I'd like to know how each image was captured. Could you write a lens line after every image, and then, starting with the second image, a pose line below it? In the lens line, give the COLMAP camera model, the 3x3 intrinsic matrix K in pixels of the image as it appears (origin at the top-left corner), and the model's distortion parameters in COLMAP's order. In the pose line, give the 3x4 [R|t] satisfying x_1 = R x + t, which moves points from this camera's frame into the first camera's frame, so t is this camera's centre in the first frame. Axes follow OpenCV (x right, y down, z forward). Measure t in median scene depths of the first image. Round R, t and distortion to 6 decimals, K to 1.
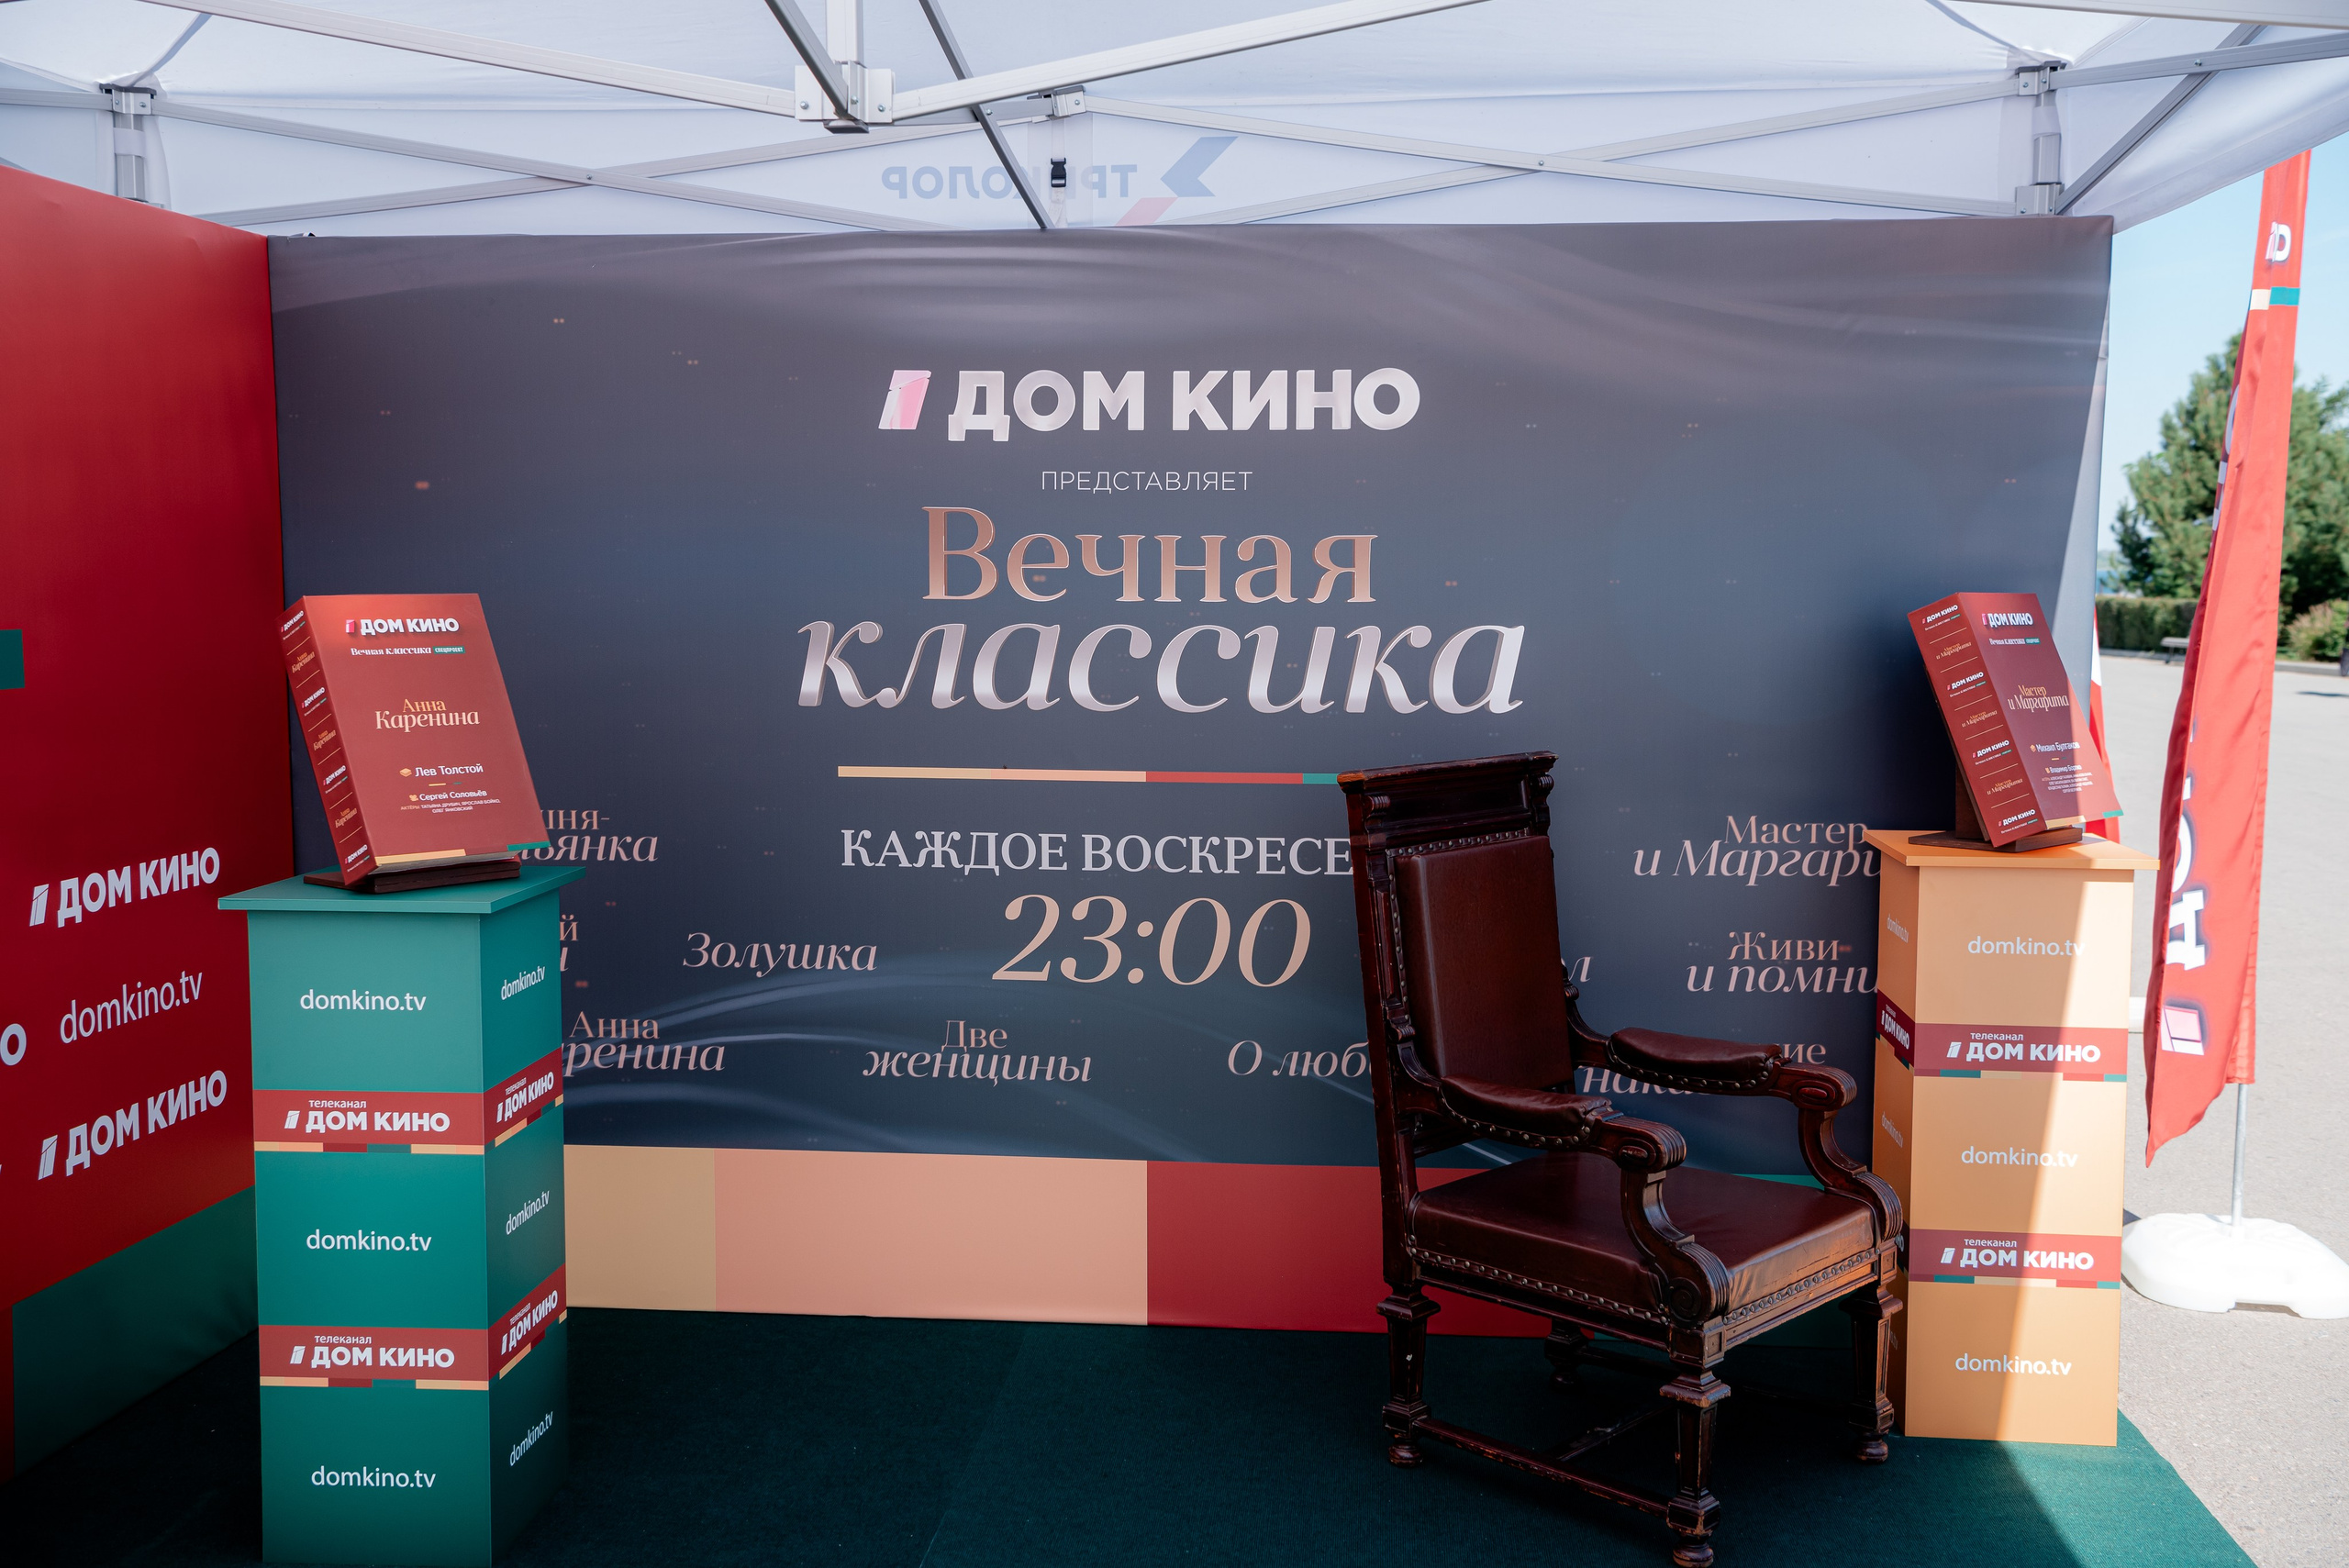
lens RADIAL K [[2450.7, 0, 1179.9], [0, 2450.7, 782.0], [0, 0, 1]] dist [0.015277, 0.125412]
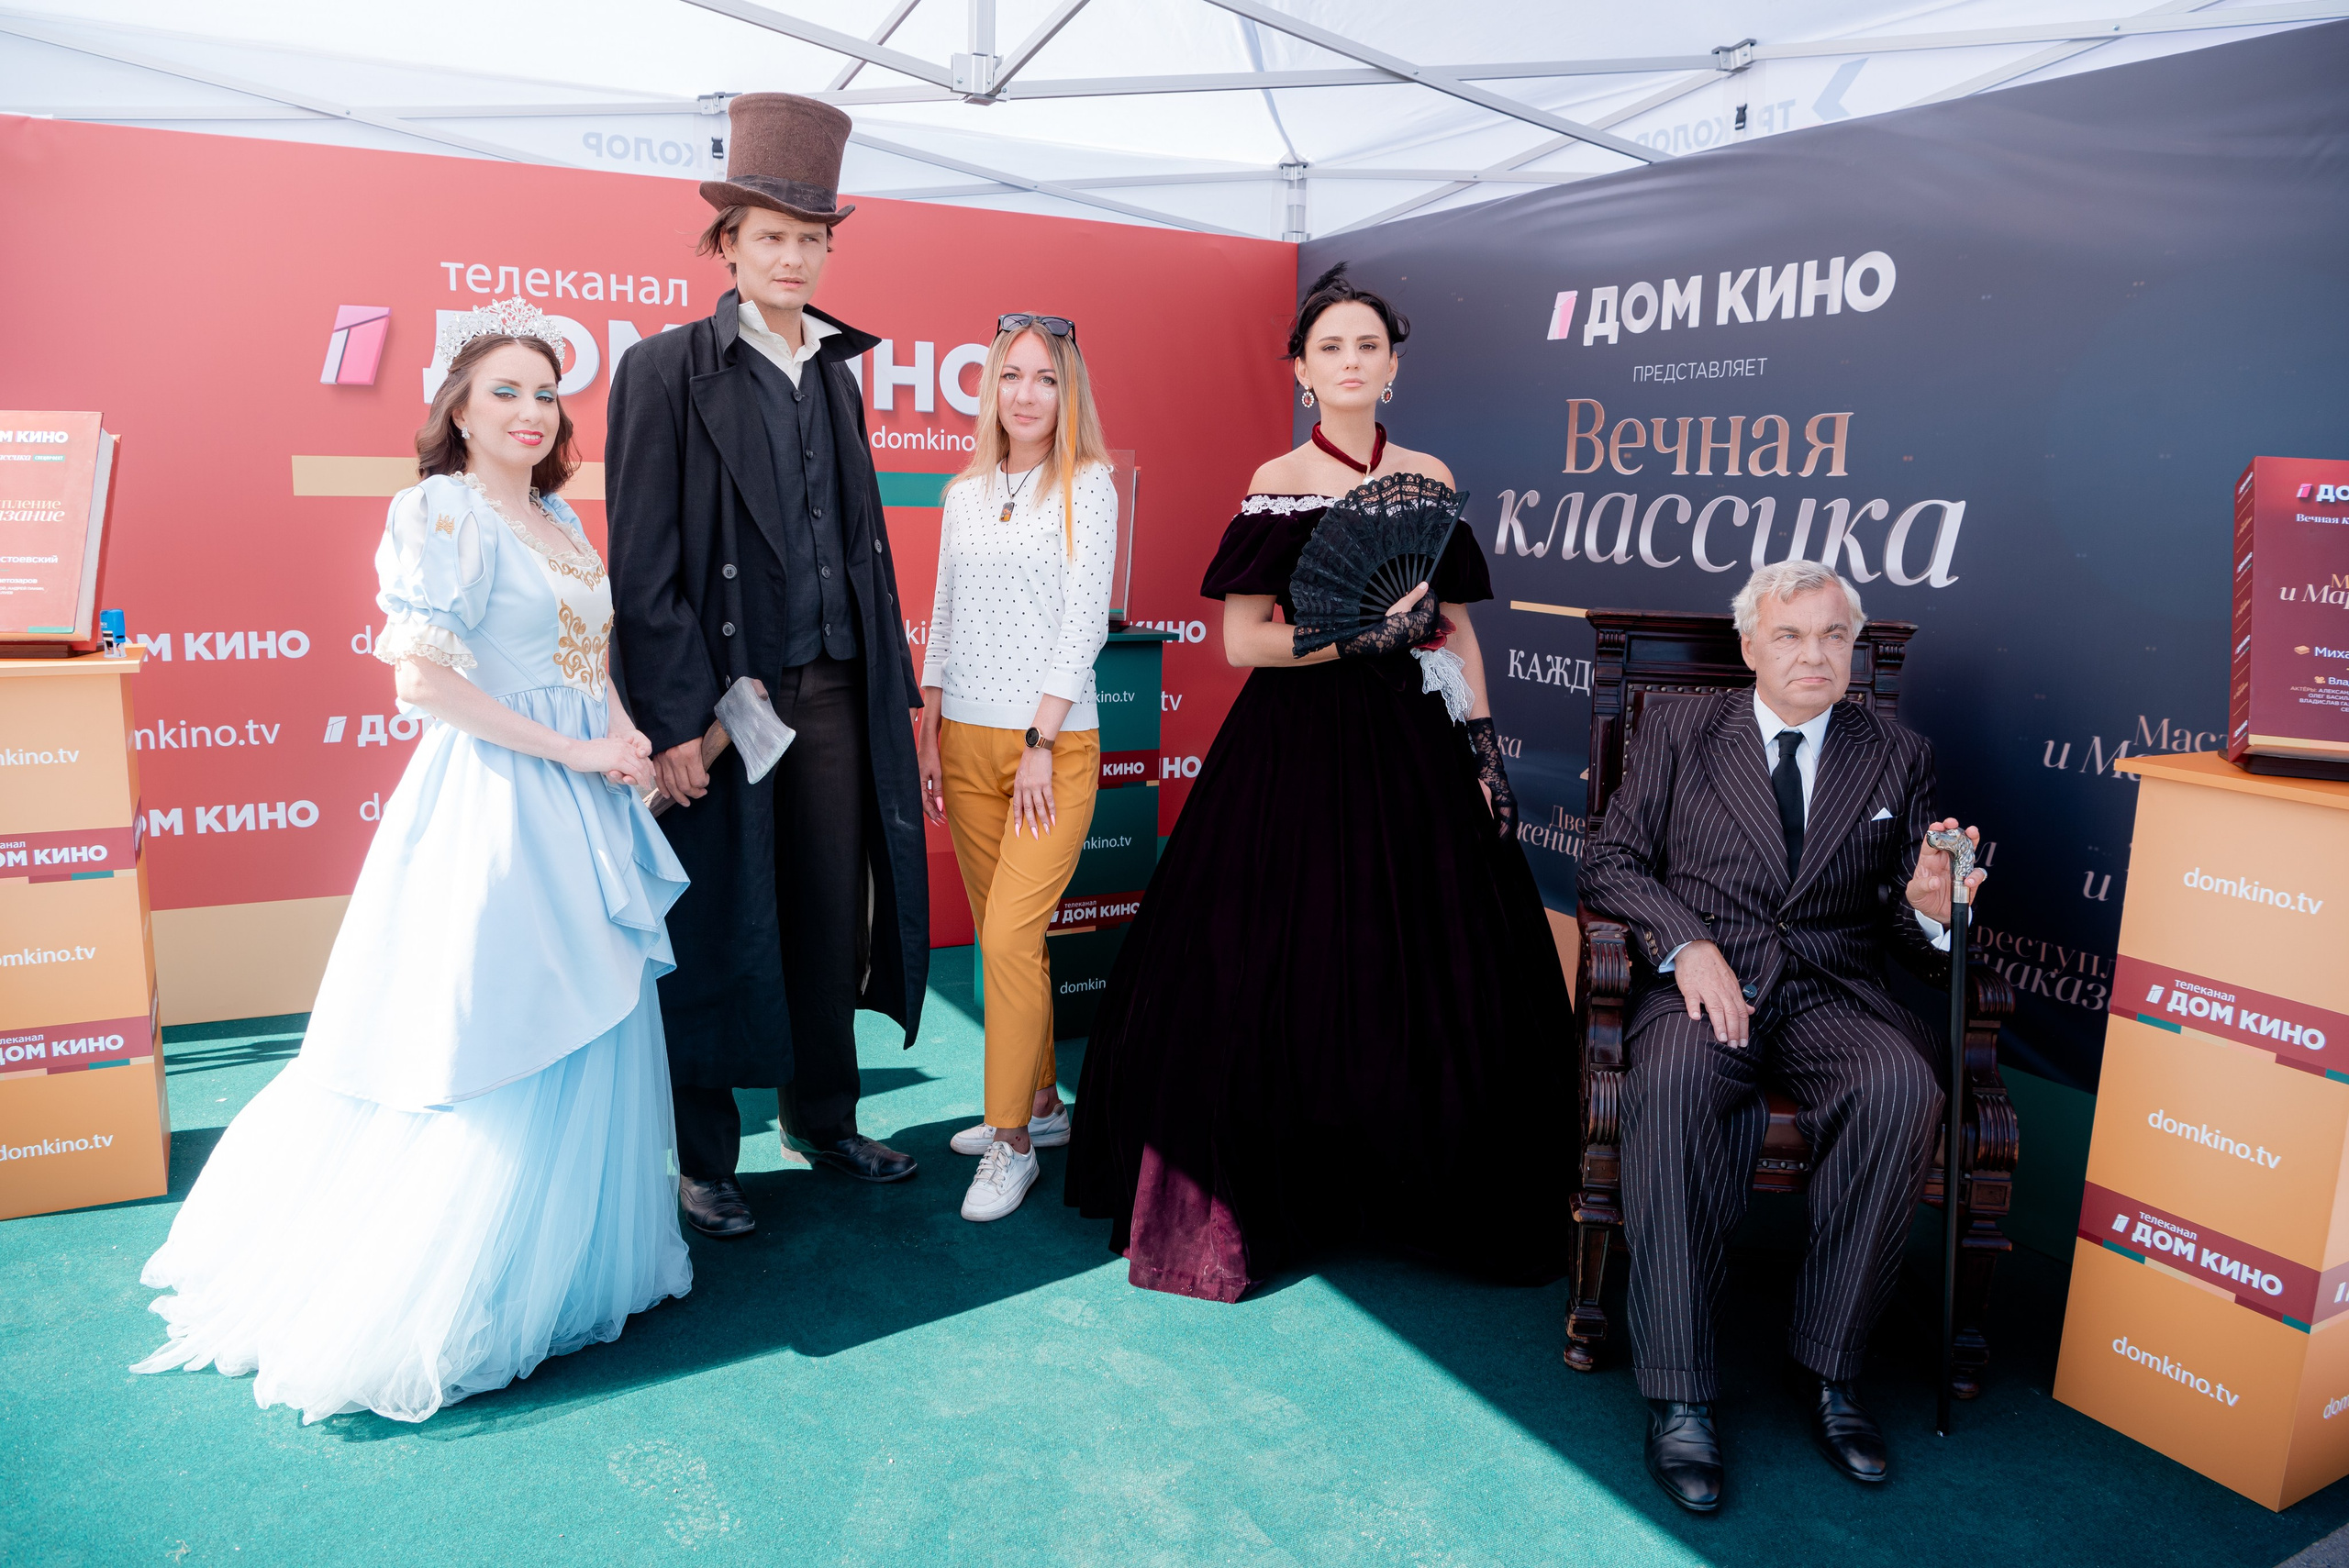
lens RADIAL K [[1652.4, 0, 1182.2], [0, 1652.4, 785.7], [0, 0, 1]] dist [-0.073821, 0.021049]
pose [[0.558262, 0.156190, -0.814830, 0.511006], [-0.104068, 0.987546, 0.117997, 0.005911], [0.823112, 0.018924, 0.567564, 0.360008]]
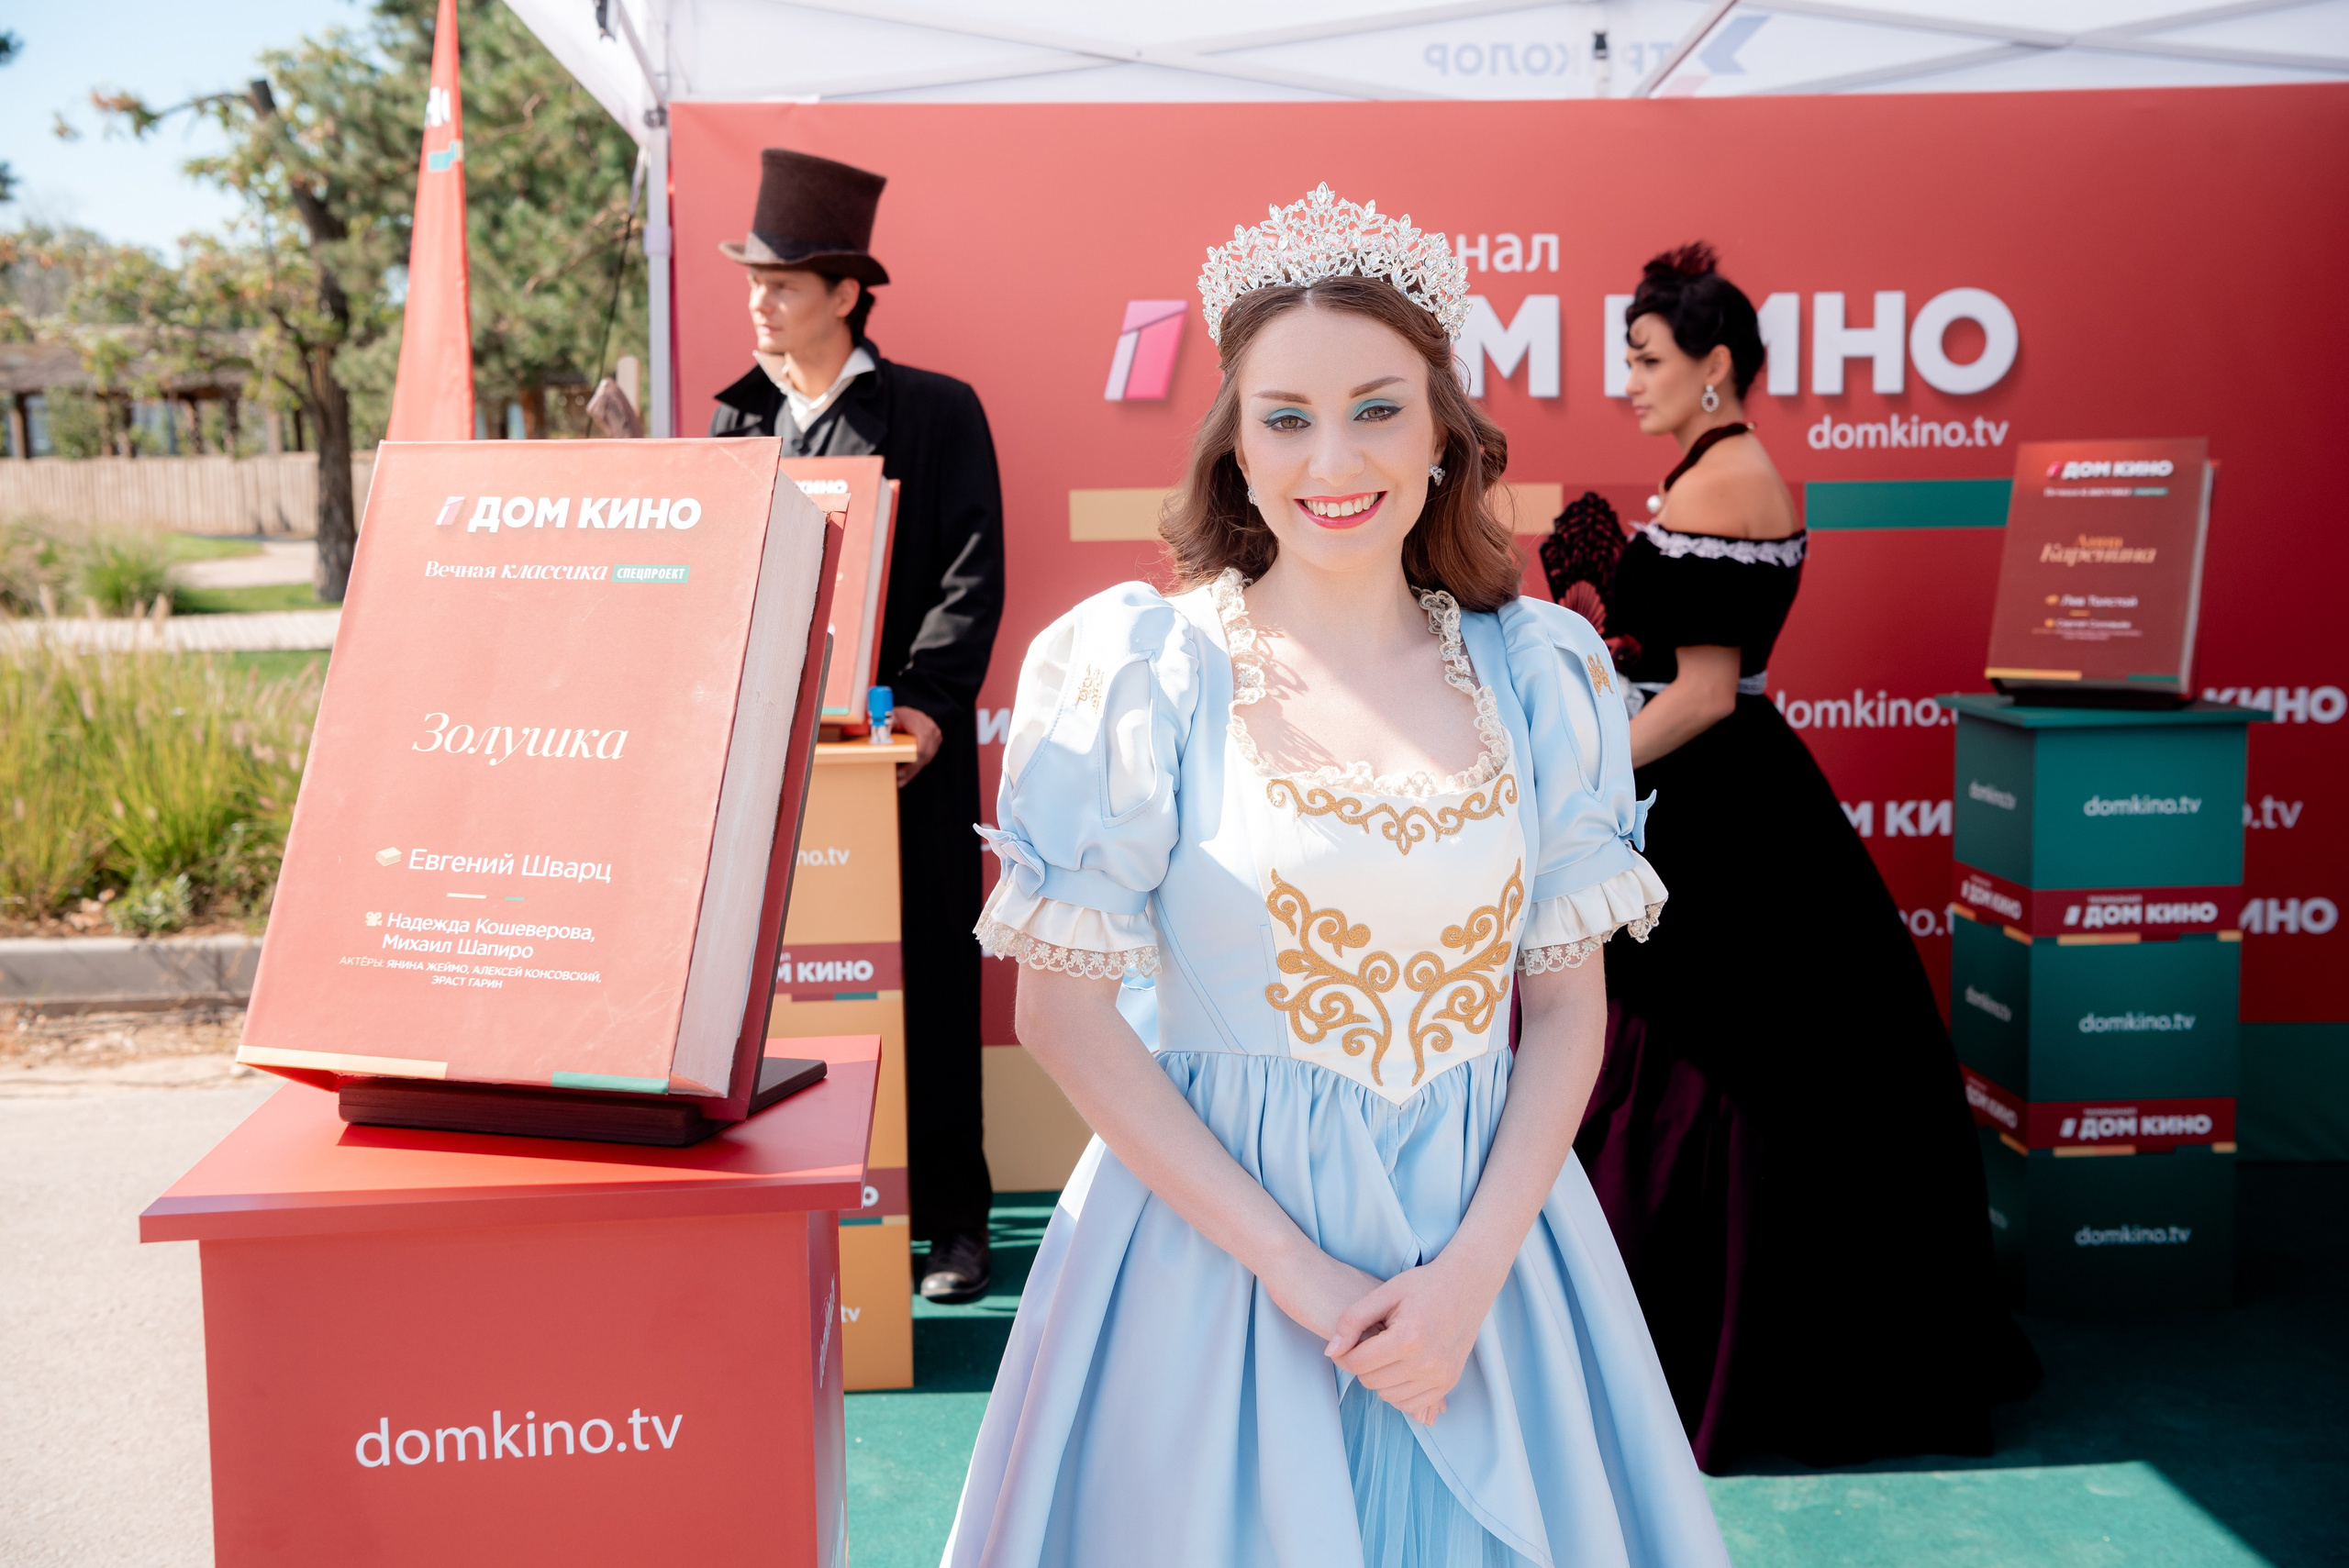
lens RADIAL K [[2585.8, 0, 1184.3], [0, 2585.8, 782.9], [0, 0, 1]] dist [0.052387, 0.134849]
pose [[0.162014, 0.112111, -0.980399, 0.626340], [-0.077854, 0.991880, 0.100558, -0.007739], [0.983712, 0.060036, 0.169427, 0.323029]]
